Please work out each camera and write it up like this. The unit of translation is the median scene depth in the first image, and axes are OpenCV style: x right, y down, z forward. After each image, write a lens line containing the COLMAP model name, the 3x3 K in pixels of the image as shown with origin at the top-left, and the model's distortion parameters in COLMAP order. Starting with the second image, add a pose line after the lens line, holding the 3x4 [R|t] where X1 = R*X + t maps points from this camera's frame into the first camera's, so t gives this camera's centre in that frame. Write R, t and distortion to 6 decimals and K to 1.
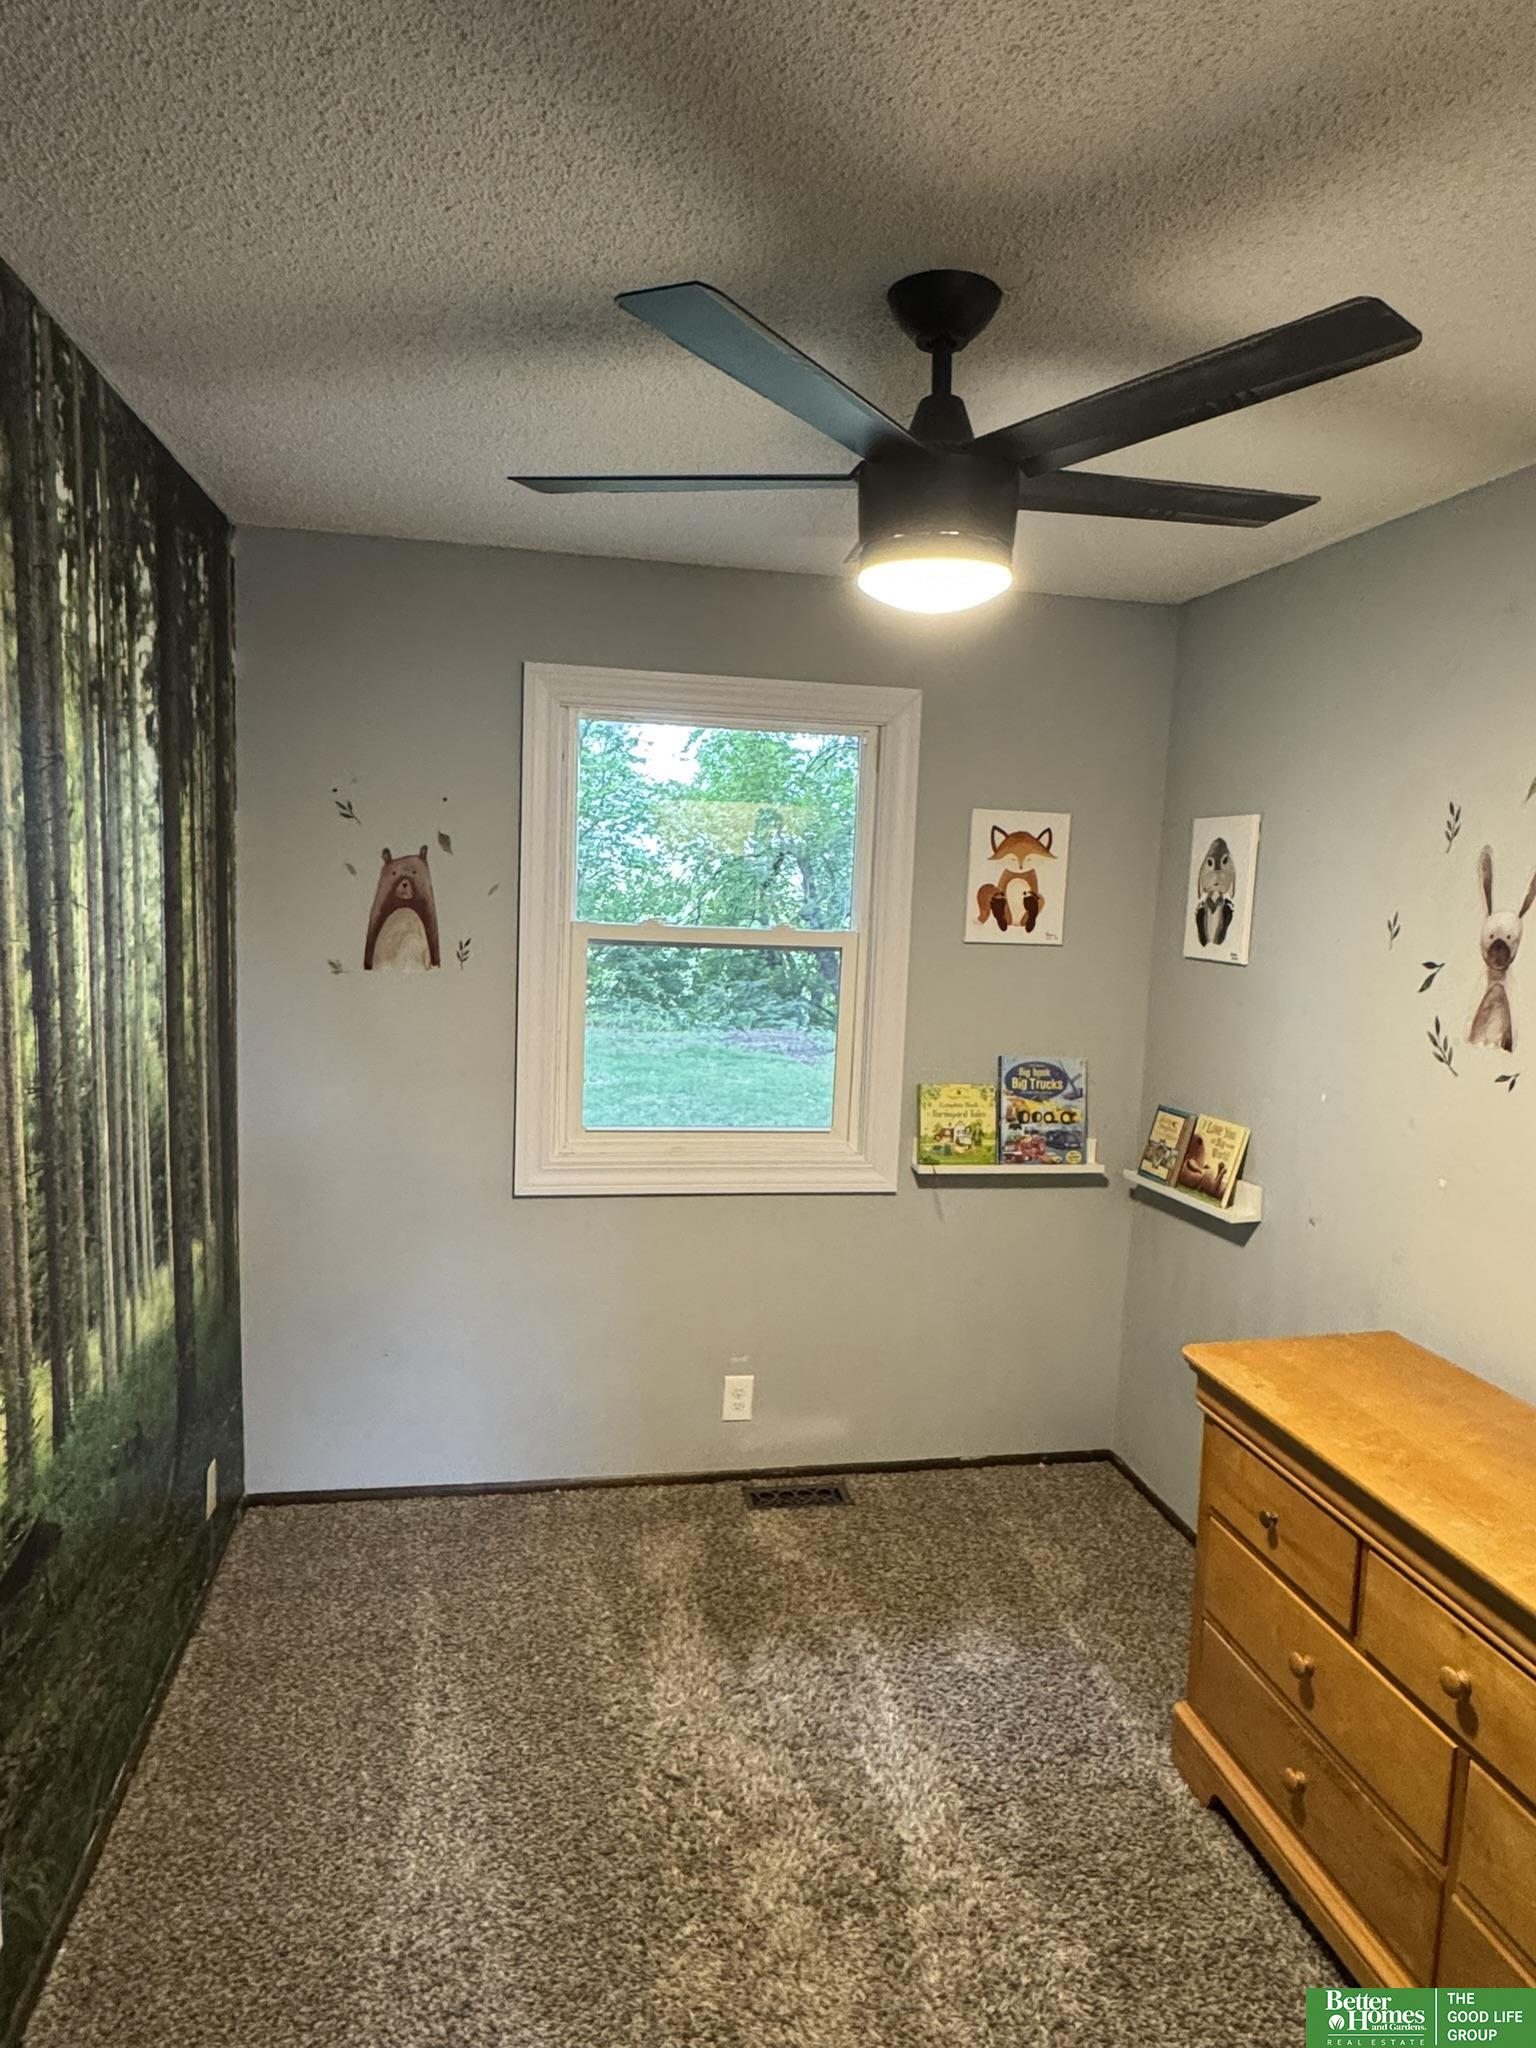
lens RADIAL K [[1250.2, 0, 768.0], [0, 1250.2, 1024.0], [0, 0, 1]] dist [0.000382, -0.000287]
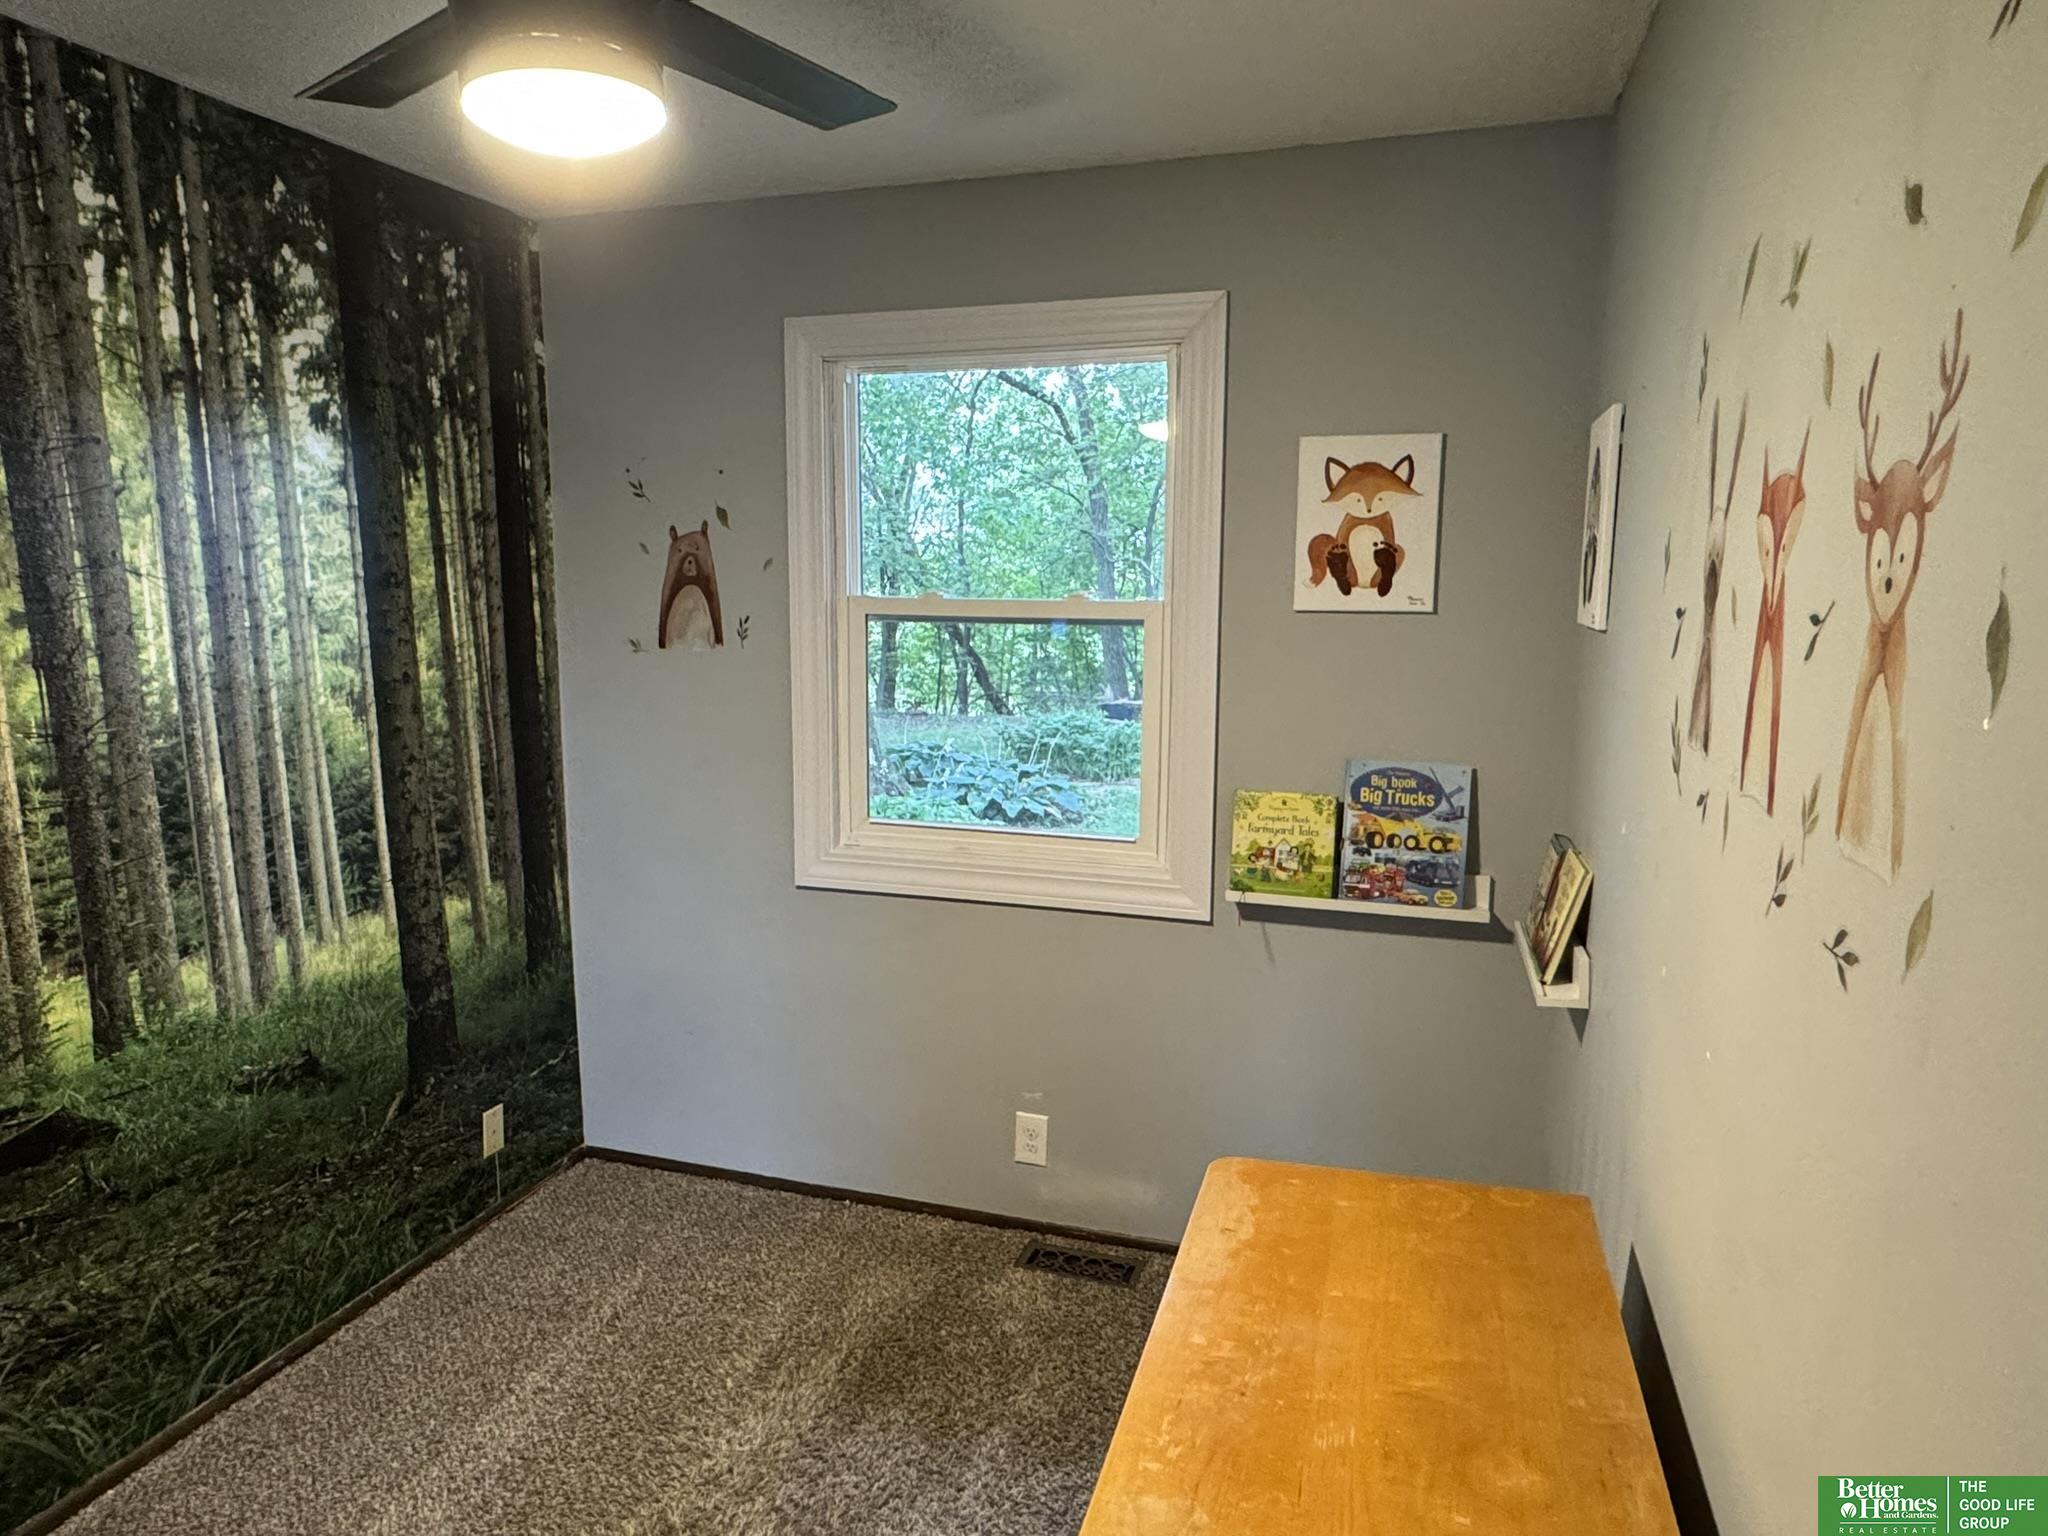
lens RADIAL K [[1281.6, 0, 1024.0], [0, 1281.6, 768.0], [0, 0, 1]] dist [-0.002079, 0.001953]
pose [[0.876863, 0.037199, -0.479300, 0.397911], [-0.025800, 0.999206, 0.030351, 0.012756], [0.480048, -0.014248, 0.877126, 0.216797]]
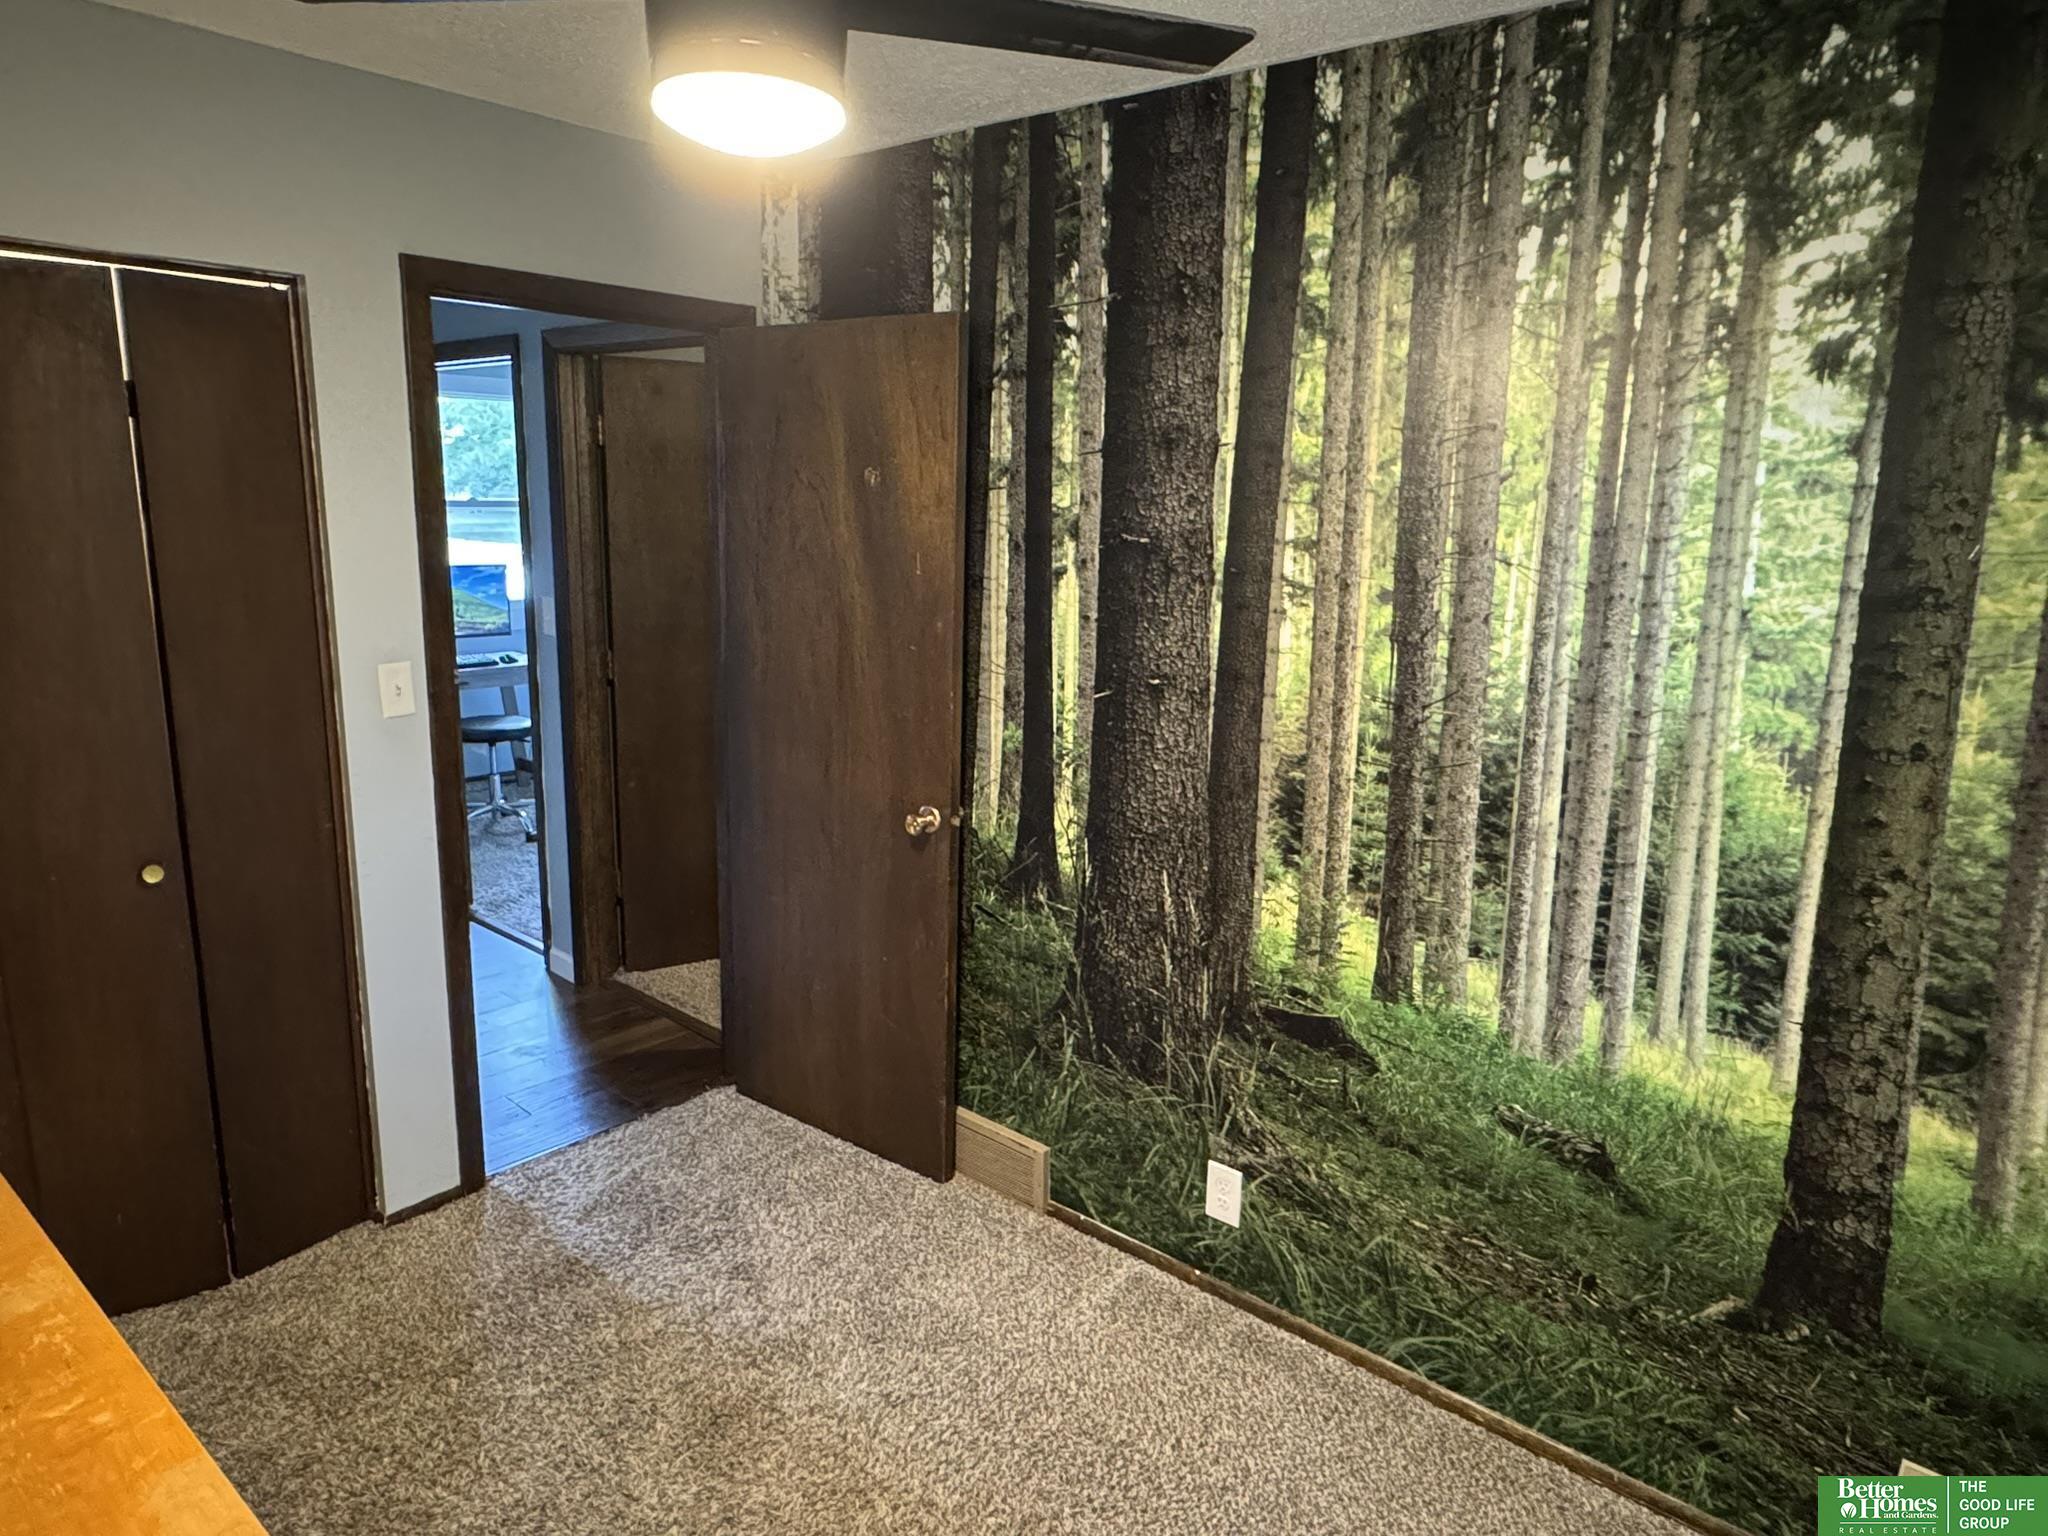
lens RADIAL K [[1281.6, 0, 1024.0], [0, 1281.6, 768.0], [0, 0, 1]] dist [-0.002079, 0.001953]
pose [[-0.784699, 0.069376, -0.615983, 0.265946], [-0.134897, 0.950790, 0.278929, -0.103170], [0.605021, 0.301970, -0.736725, 0.928122]]
